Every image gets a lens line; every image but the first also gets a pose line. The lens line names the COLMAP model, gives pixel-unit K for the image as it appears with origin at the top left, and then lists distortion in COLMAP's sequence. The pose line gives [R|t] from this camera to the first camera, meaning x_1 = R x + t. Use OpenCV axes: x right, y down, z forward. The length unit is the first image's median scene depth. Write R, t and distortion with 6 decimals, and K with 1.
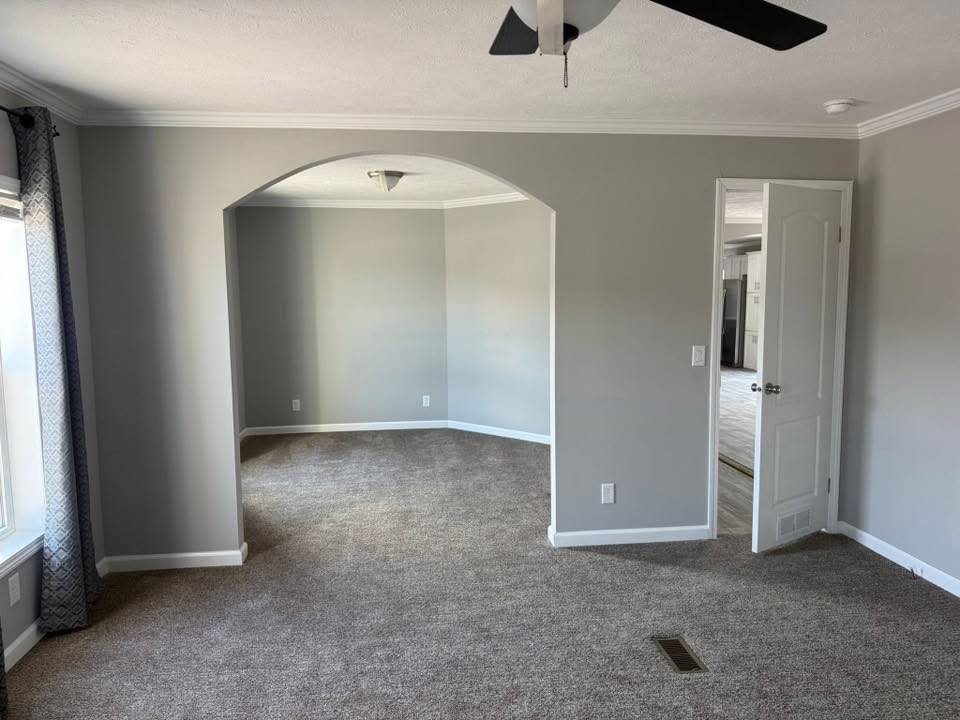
lens RADIAL K [[673.3, 0, 481.1], [0, 673.3, 363.1], [0, 0, 1]] dist [0.105264, -0.153445]
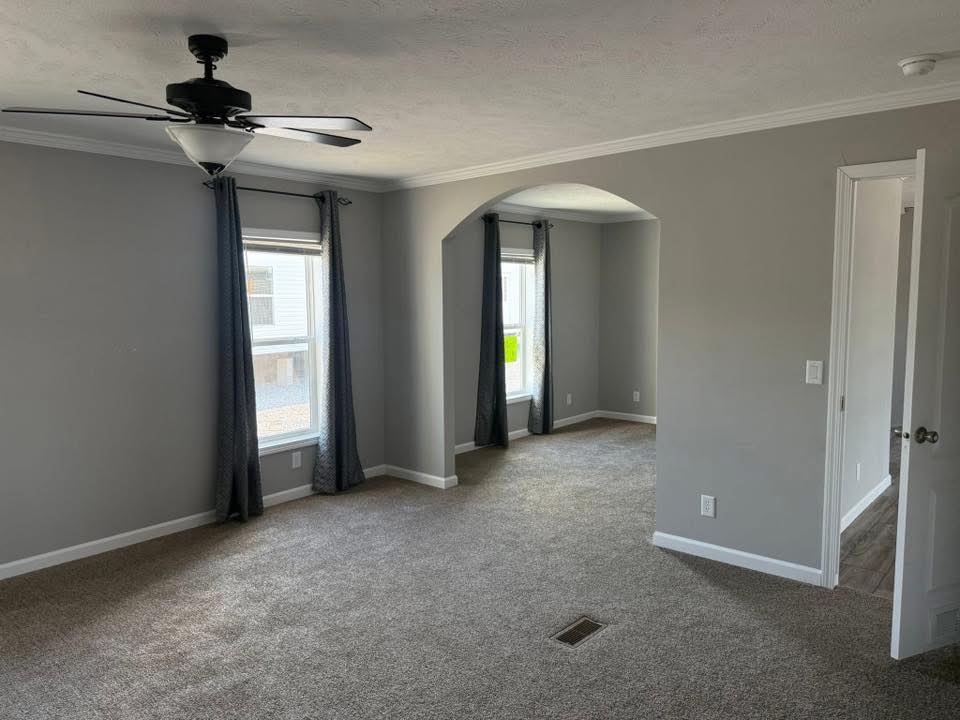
lens RADIAL K [[673.3, 0, 481.1], [0, 673.3, 363.1], [0, 0, 1]] dist [0.105264, -0.153445]
pose [[0.669360, 0.078527, -0.738777, 0.549628], [-0.079670, 0.996251, 0.033711, -0.014654], [0.738654, 0.036294, 0.673107, 0.077480]]
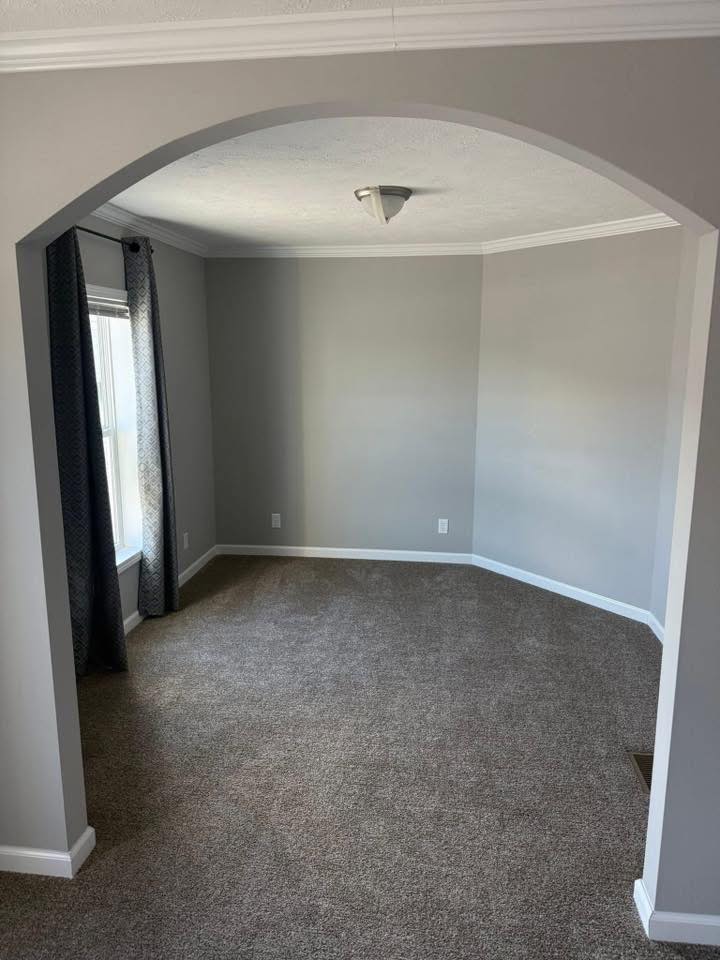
lens RADIAL K [[673.3, 0, 360.8], [0, 673.3, 486.4], [0, 0, 1]] dist [0.105264, -0.153445]
pose [[0.970183, 0.058427, -0.235227, 0.002451], [-0.038047, 0.995190, 0.090268, -0.073161], [0.239370, -0.078627, 0.967739, 0.401950]]
